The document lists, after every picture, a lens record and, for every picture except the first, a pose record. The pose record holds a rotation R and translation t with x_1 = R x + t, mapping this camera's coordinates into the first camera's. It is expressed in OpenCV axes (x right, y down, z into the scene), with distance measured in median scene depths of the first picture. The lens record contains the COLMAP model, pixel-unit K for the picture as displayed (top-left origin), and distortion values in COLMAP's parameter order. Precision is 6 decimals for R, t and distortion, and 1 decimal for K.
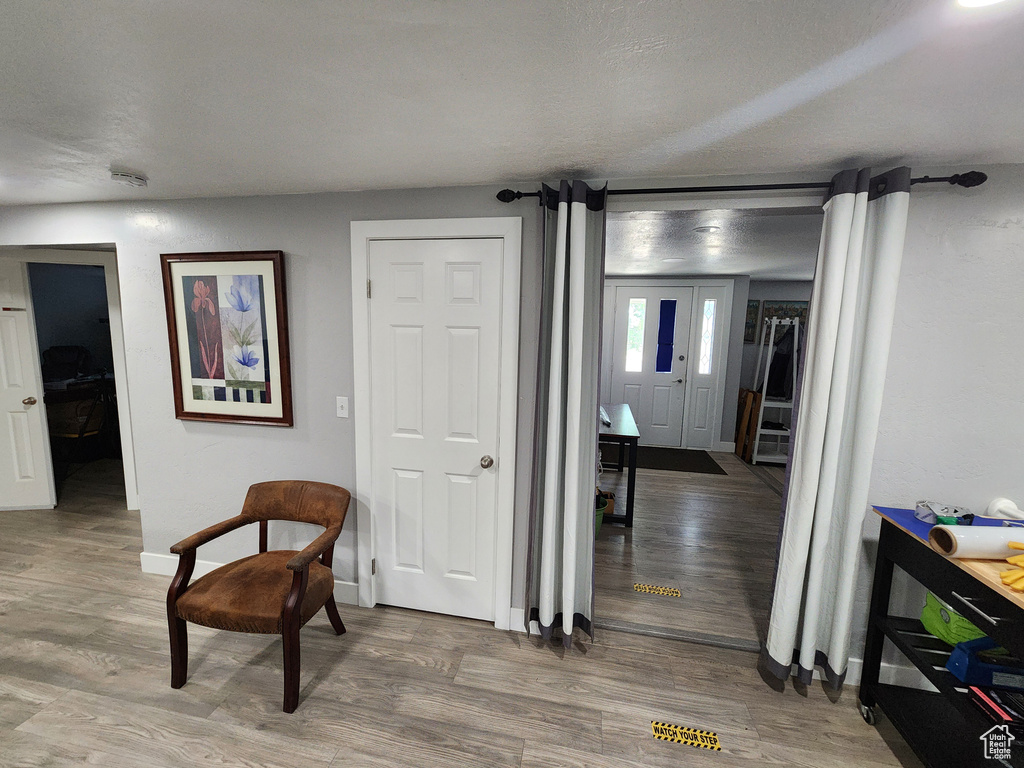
lens RADIAL K [[424.9, 0, 506.9], [0, 424.9, 382.5], [0, 0, 1]] dist [-0.002220, 0.002737]
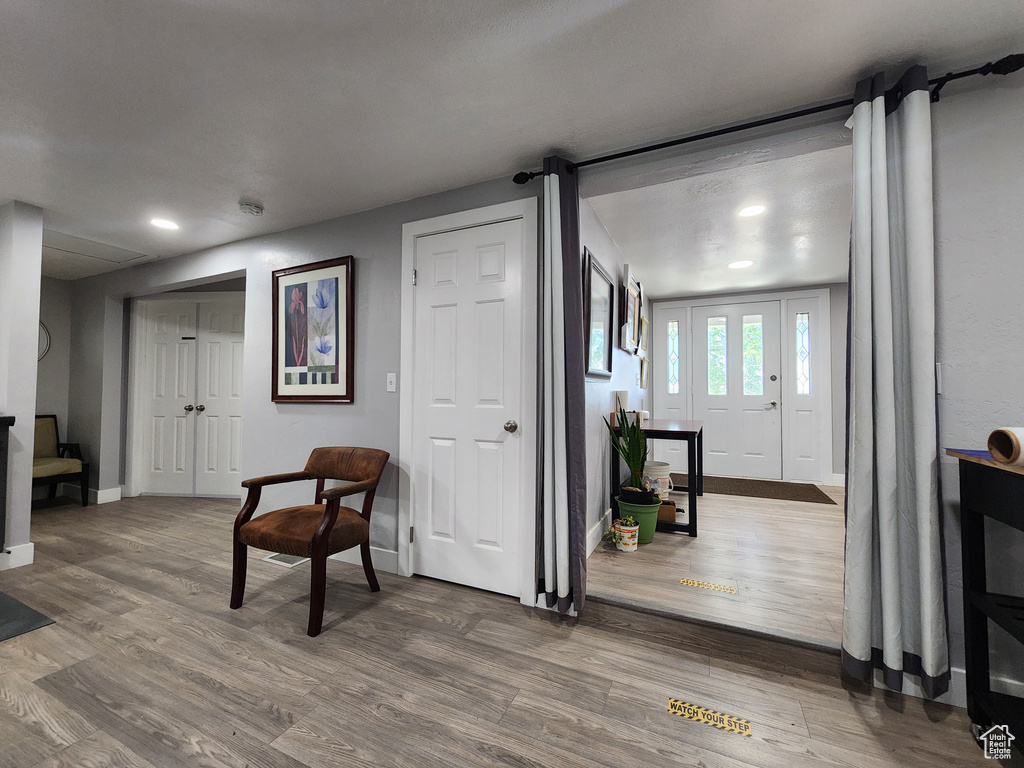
lens RADIAL K [[424.9, 0, 506.9], [0, 424.9, 382.5], [0, 0, 1]] dist [-0.002220, 0.002737]
pose [[0.968878, -0.025715, -0.246198, 0.195261], [-0.013906, 0.987365, -0.157852, 0.239084], [0.247147, 0.156363, 0.956279, -0.006554]]
